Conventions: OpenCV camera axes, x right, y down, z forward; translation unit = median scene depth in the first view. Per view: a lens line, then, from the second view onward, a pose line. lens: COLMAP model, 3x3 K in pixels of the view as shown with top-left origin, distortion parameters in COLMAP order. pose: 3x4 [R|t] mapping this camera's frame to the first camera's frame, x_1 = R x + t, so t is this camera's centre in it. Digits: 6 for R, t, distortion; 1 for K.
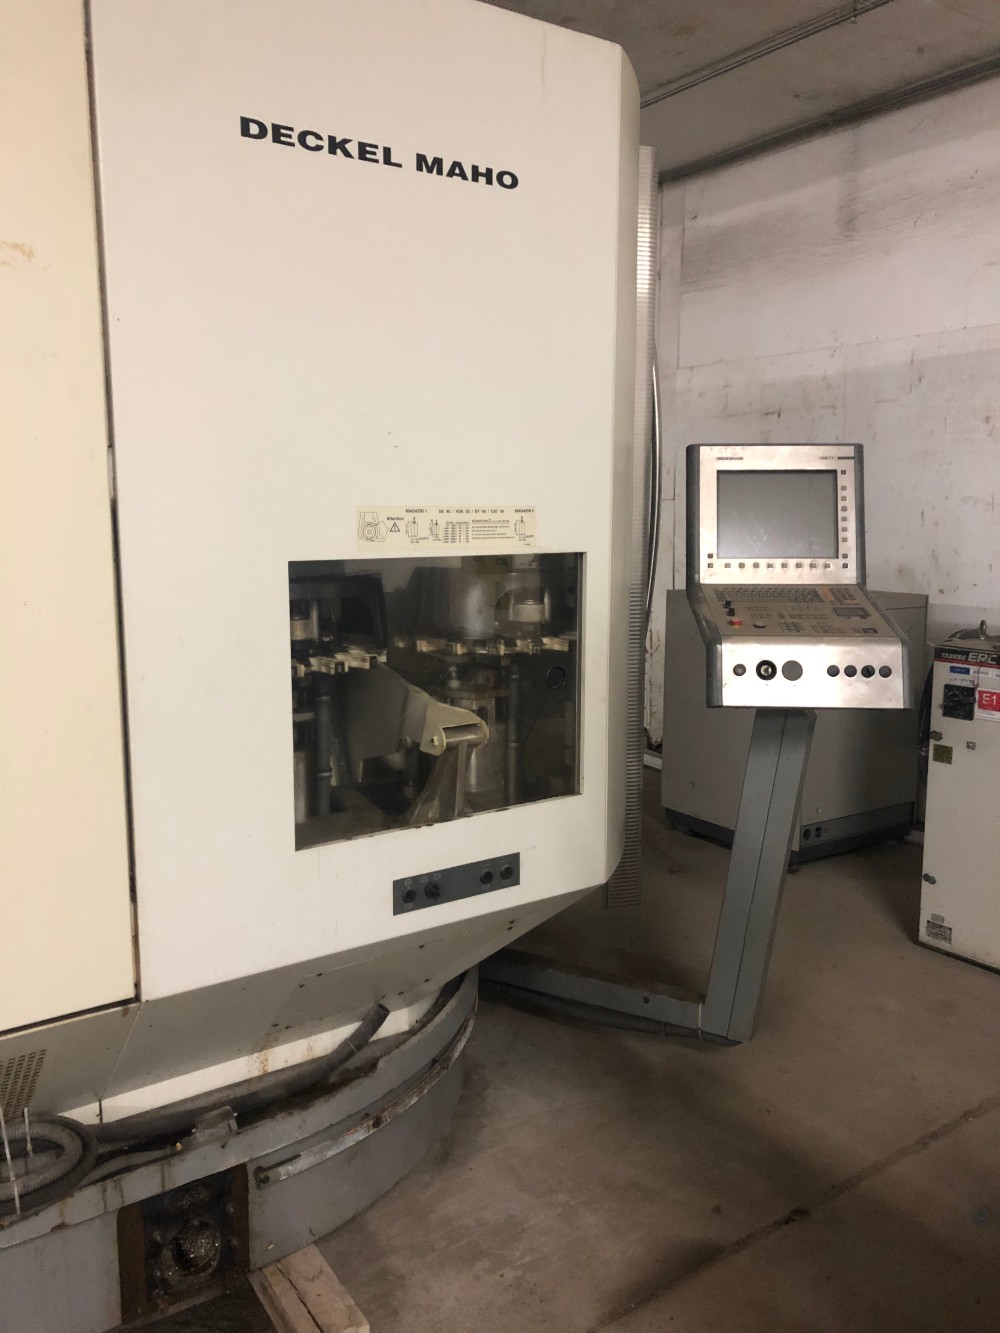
lens RADIAL K [[1121.6, 0, 500.0], [0, 1121.6, 666.5], [0, 0, 1]] dist [0.018317, 0.010451]
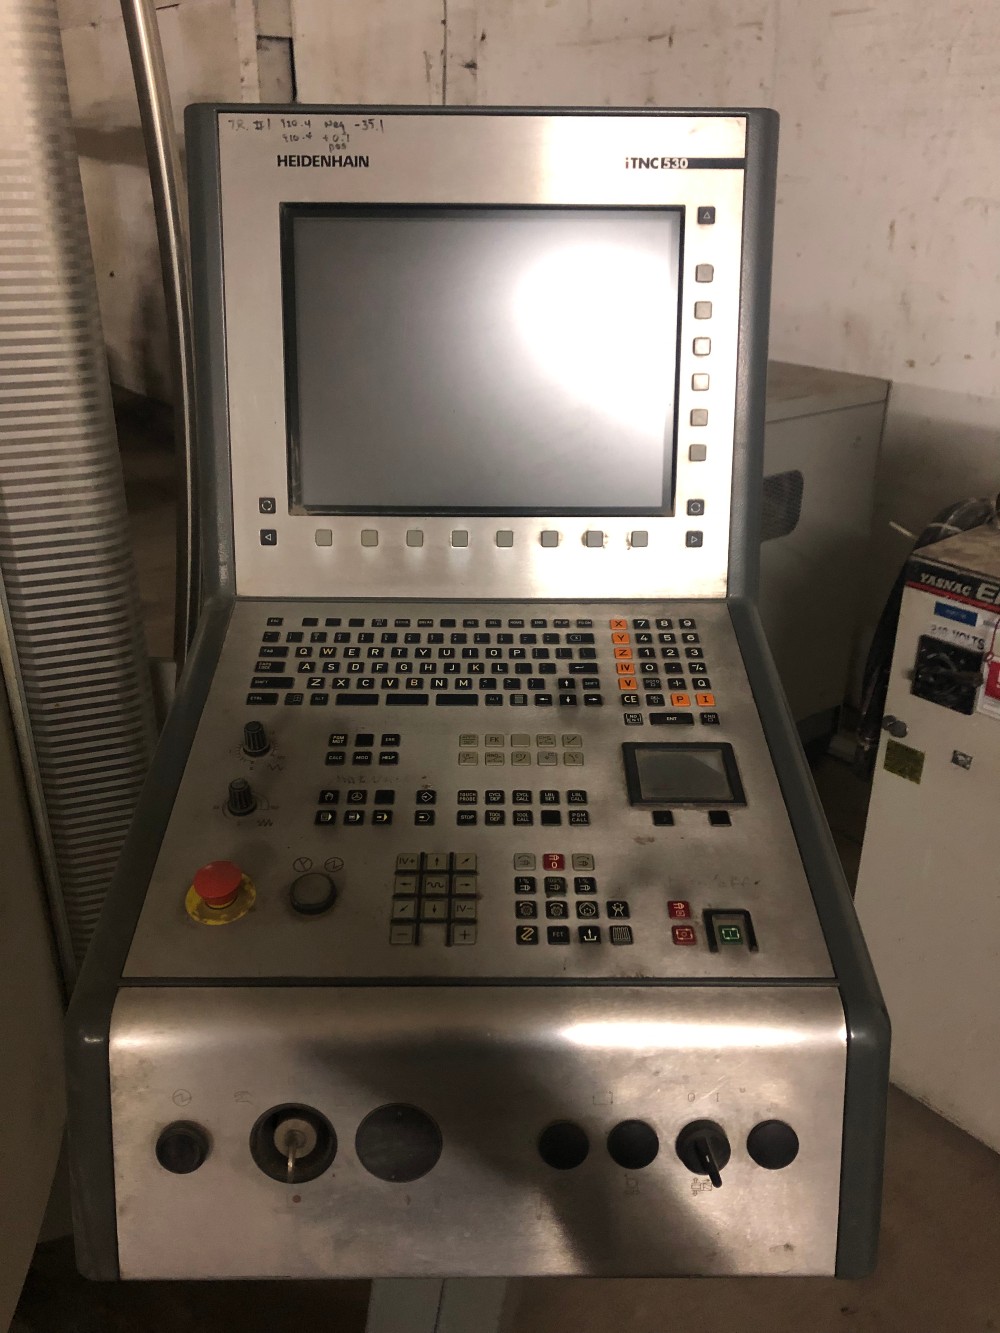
lens RADIAL K [[1121.6, 0, 500.0], [0, 1121.6, 666.5], [0, 0, 1]] dist [0.018317, 0.010451]
pose [[0.997910, -0.021148, 0.061062, 0.181029], [0.003551, 0.961451, 0.274954, -0.110009], [-0.064523, -0.274163, 0.959516, 0.538225]]
